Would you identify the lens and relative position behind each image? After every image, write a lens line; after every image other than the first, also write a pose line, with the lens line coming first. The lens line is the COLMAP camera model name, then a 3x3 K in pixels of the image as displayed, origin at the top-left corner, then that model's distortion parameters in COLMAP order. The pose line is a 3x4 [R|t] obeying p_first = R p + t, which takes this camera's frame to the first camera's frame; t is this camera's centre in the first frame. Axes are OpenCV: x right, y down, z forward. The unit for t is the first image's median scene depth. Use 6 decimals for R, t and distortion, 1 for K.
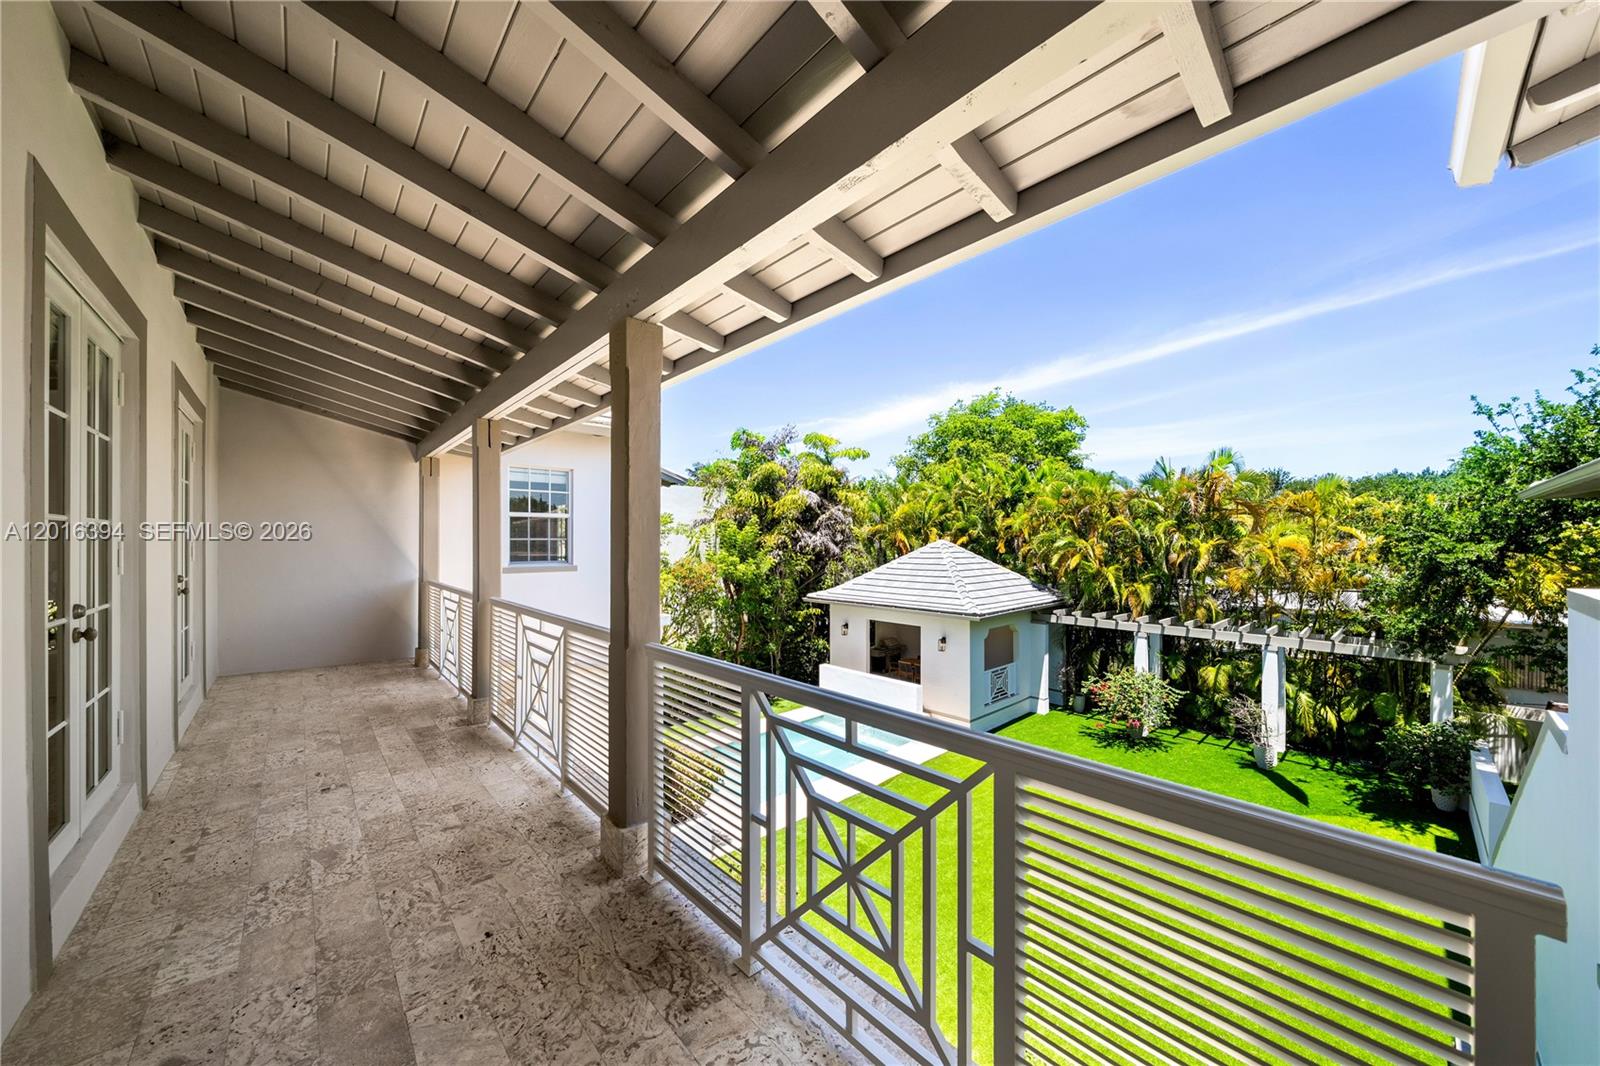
lens RADIAL K [[549.6, 0, 799.5], [0, 549.6, 540.9], [0, 0, 1]] dist [-0.001583, -0.000193]
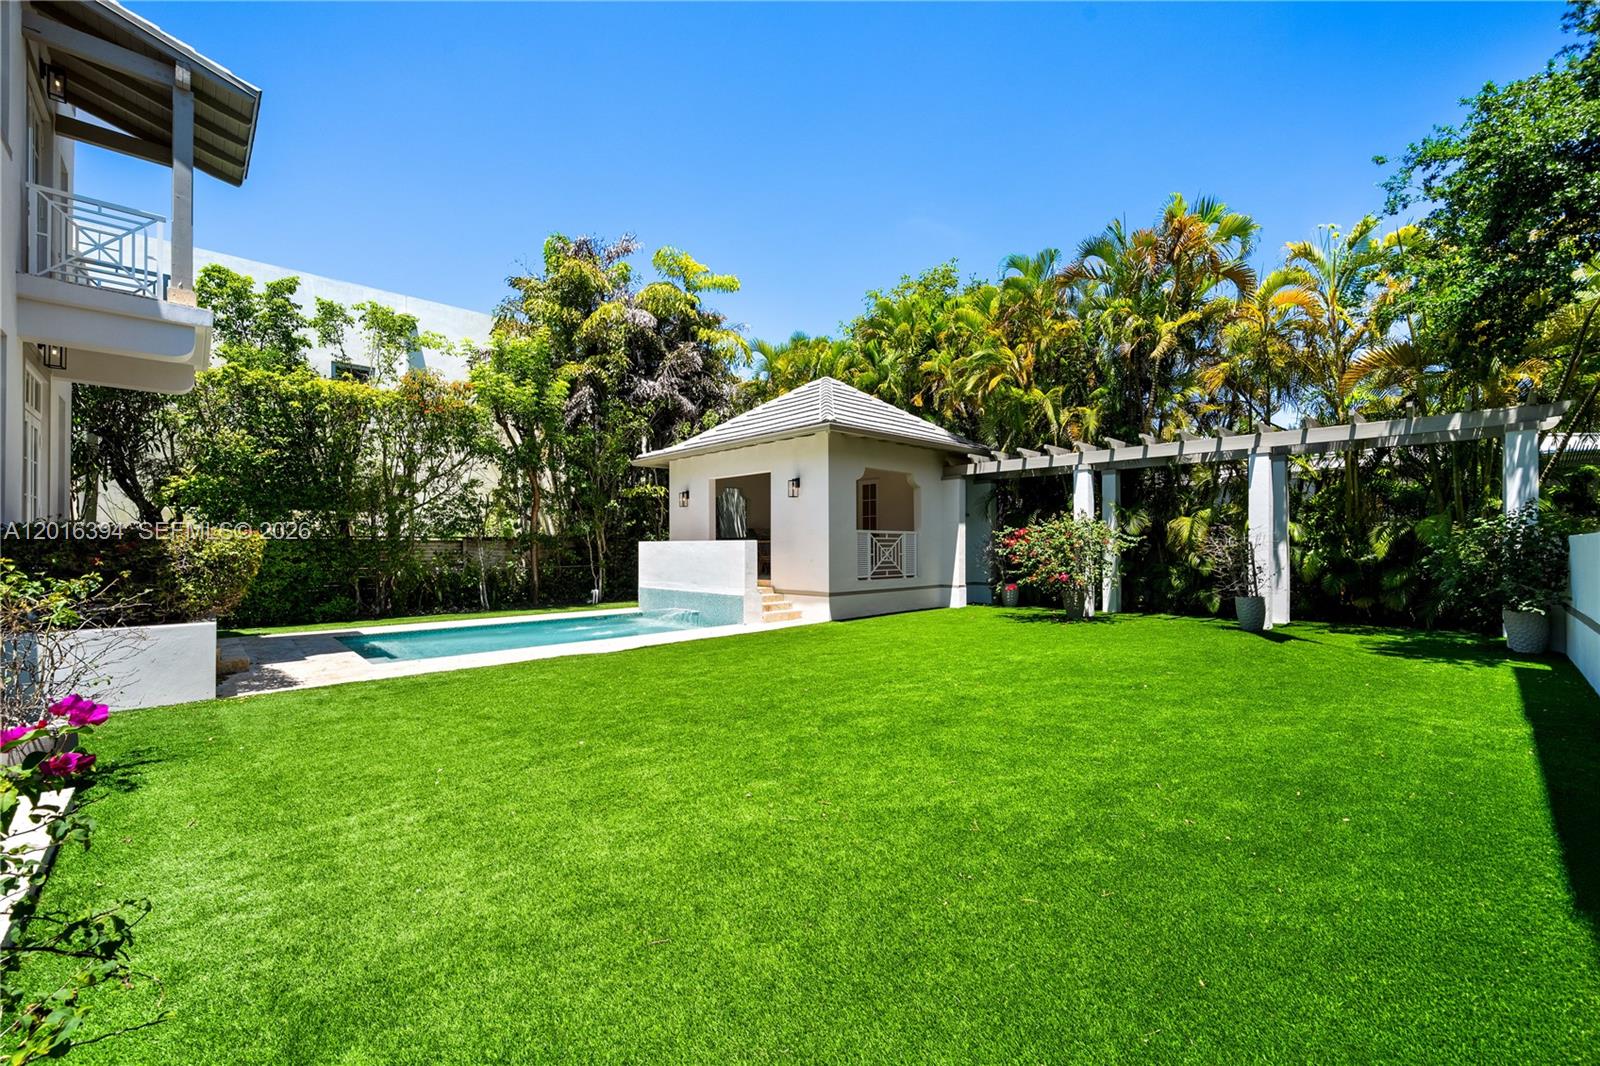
lens RADIAL K [[632.1, 0, 801.3], [0, 632.1, 532.5], [0, 0, 1]] dist [0.001496, 0.000522]
pose [[0.999681, -0.001084, 0.025241, 0.244196], [0.001570, 0.999814, -0.019243, 0.254125], [-0.025216, 0.019276, 0.999496, 0.219382]]
